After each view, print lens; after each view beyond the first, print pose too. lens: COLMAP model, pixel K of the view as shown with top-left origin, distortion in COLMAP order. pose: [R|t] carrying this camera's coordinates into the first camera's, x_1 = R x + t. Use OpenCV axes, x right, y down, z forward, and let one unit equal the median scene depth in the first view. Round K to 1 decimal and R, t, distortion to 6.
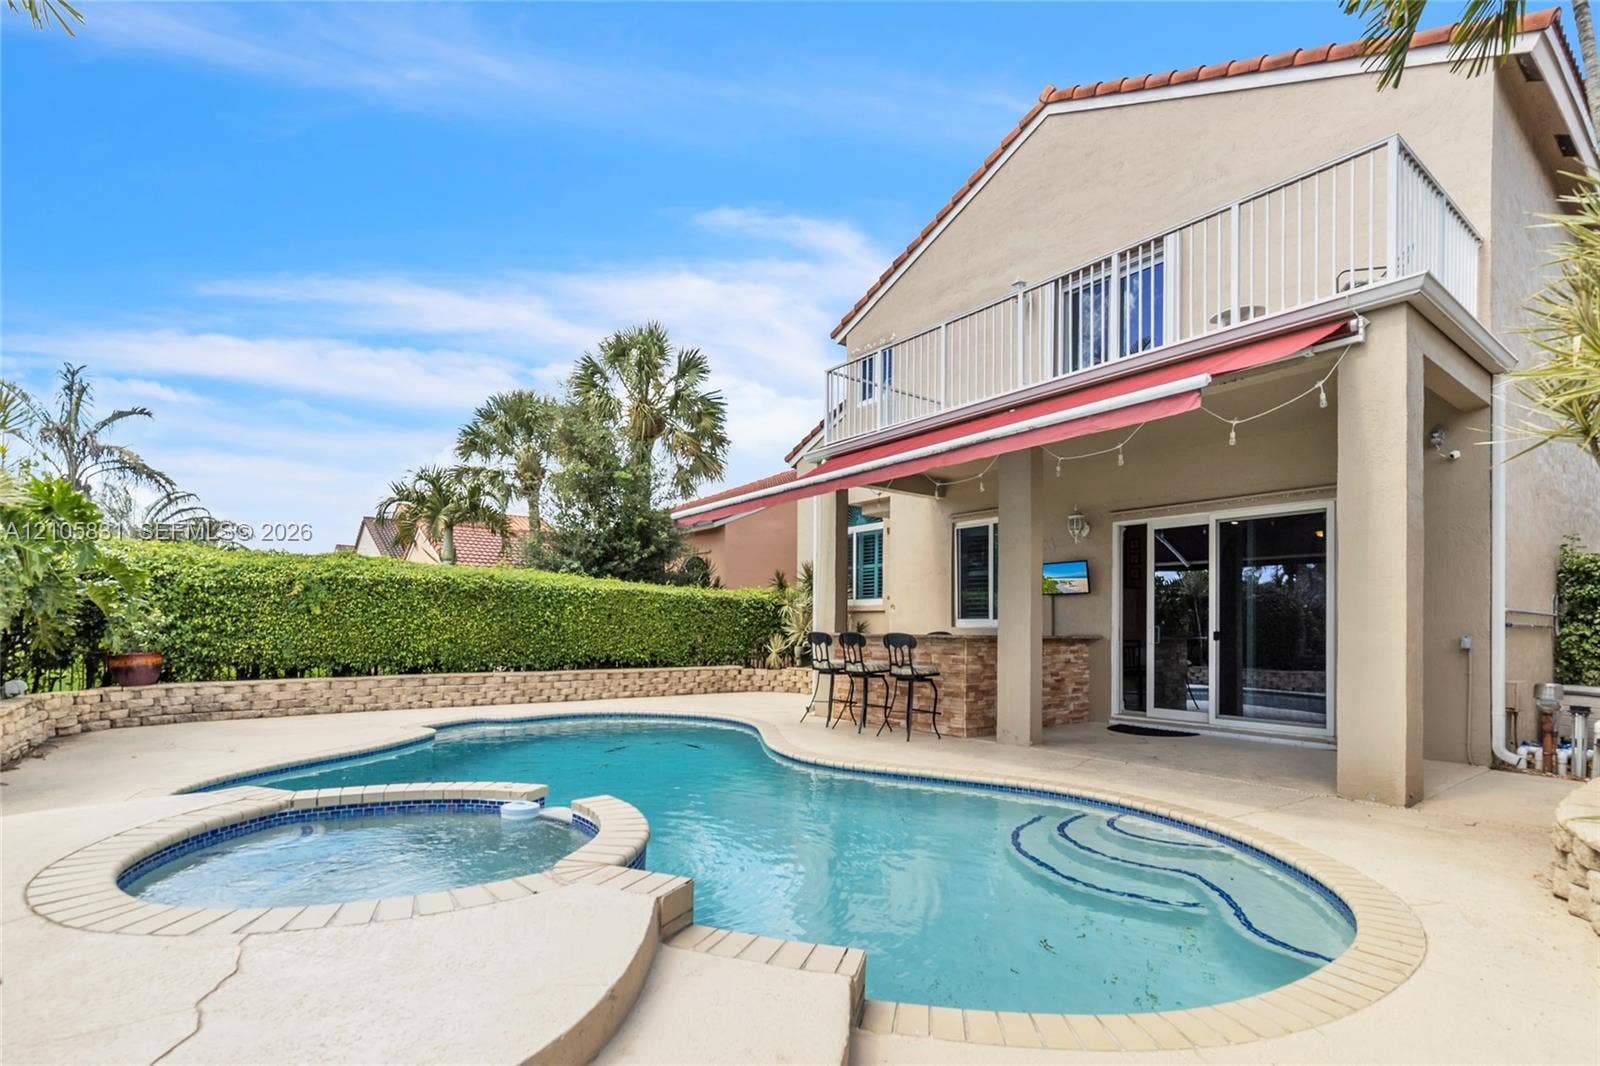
lens RADIAL K [[758.3, 0, 800.0], [0, 758.3, 533.0], [0, 0, 1]] dist [0.020770, -0.000228]
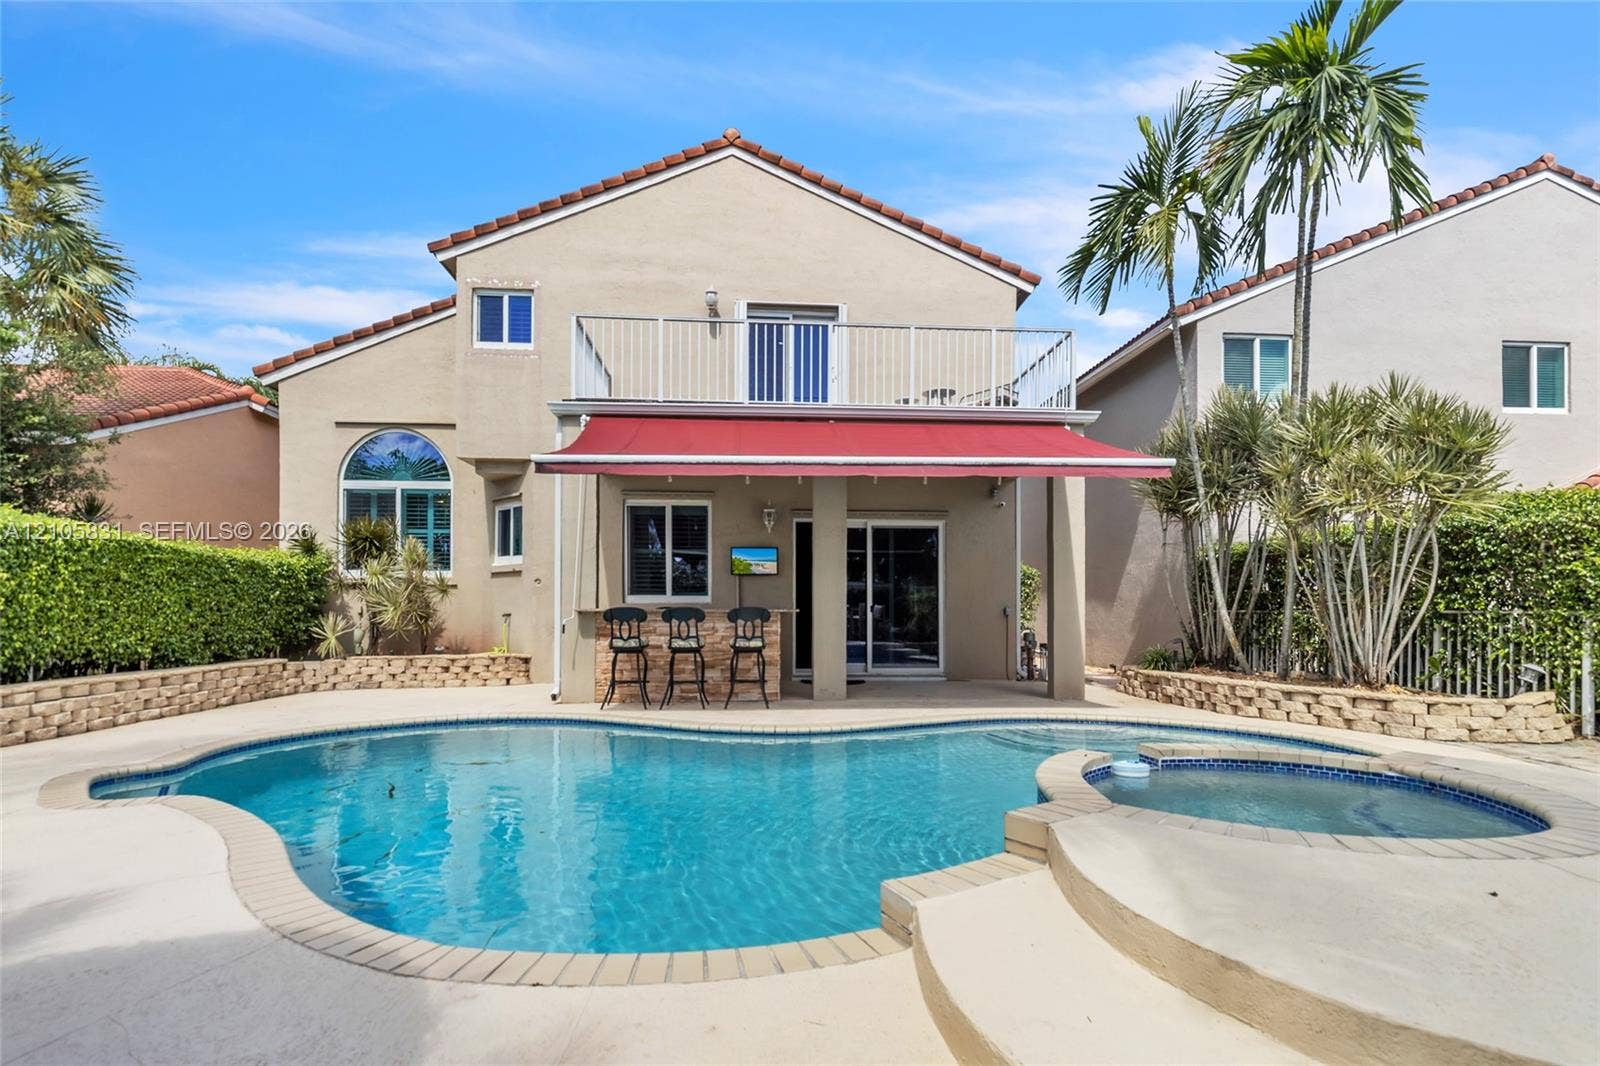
lens RADIAL K [[732.4, 0, 800.0], [0, 732.4, 533.0], [0, 0, 1]] dist [0.002046, 0.000161]
pose [[0.537377, 0.082836, 0.839264, -0.486838], [-0.100668, 0.994350, -0.033686, 0.040302], [-0.837312, -0.066385, 0.542679, 0.282878]]
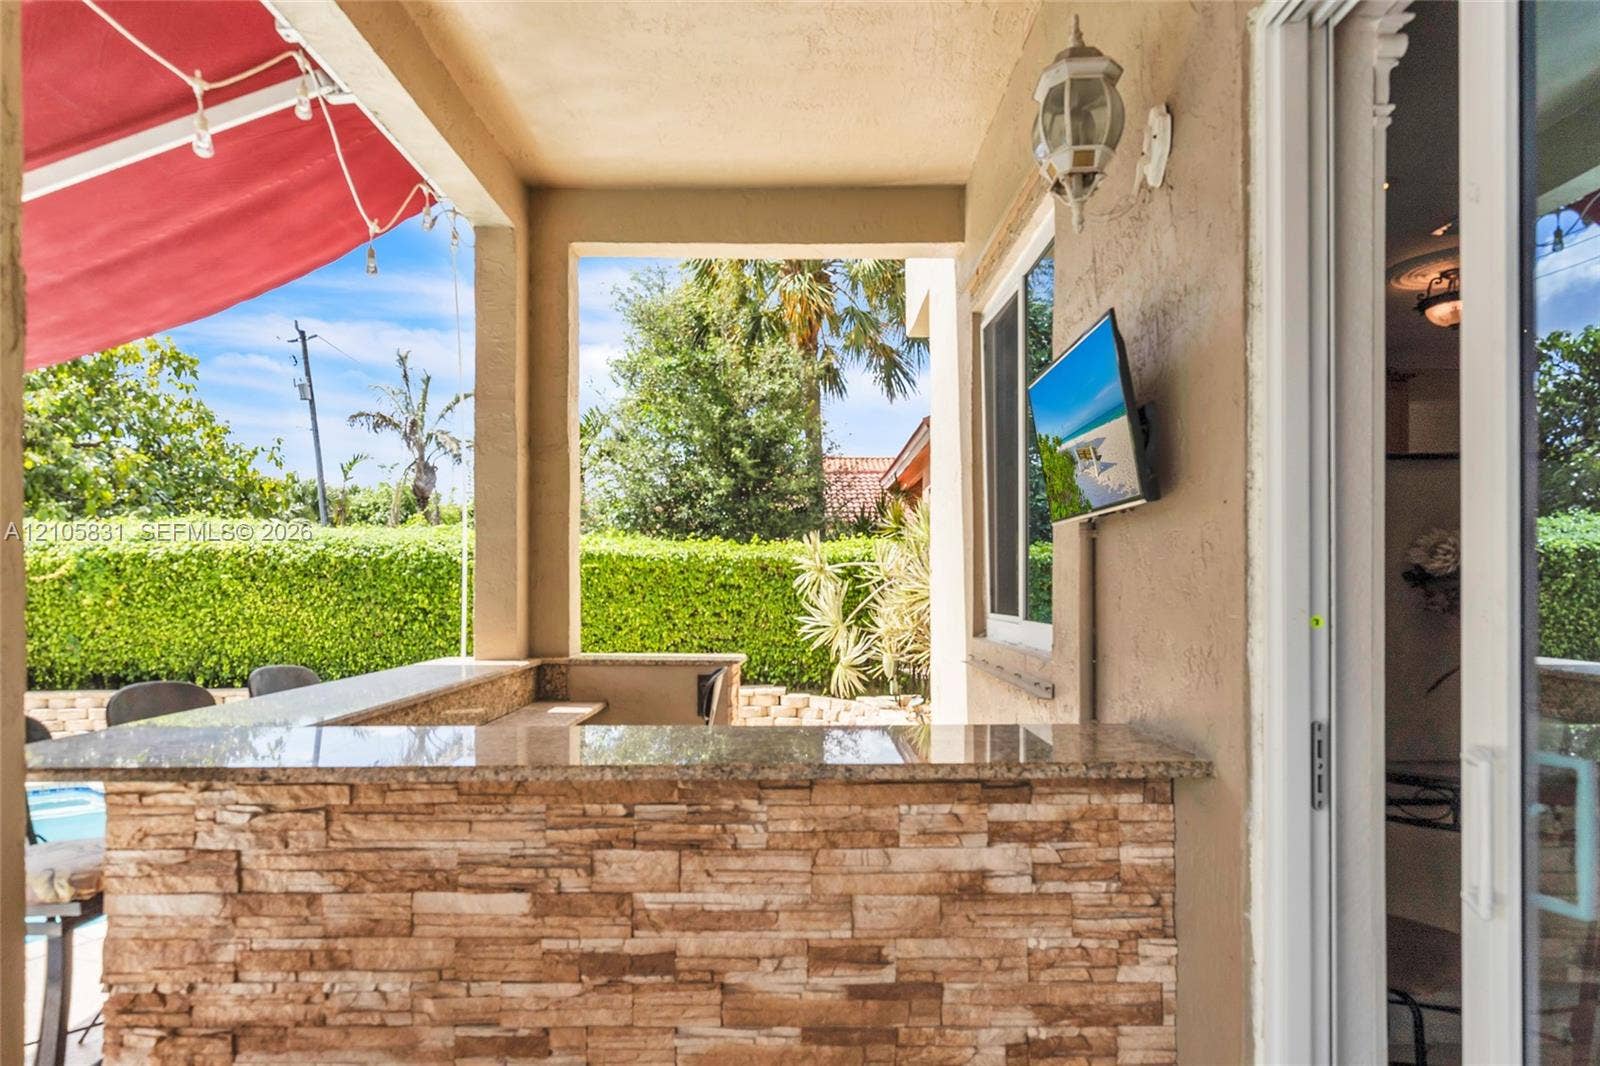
lens RADIAL K [[866.7, 0, 806.2], [0, 866.7, 592.5], [0, 0, 1]] dist [-0.012133, -0.000716]
pose [[0.805045, -0.010946, -0.593113, 0.347440], [0.086510, 0.991307, 0.099126, 0.063851], [0.586872, -0.131111, 0.798994, 0.658783]]
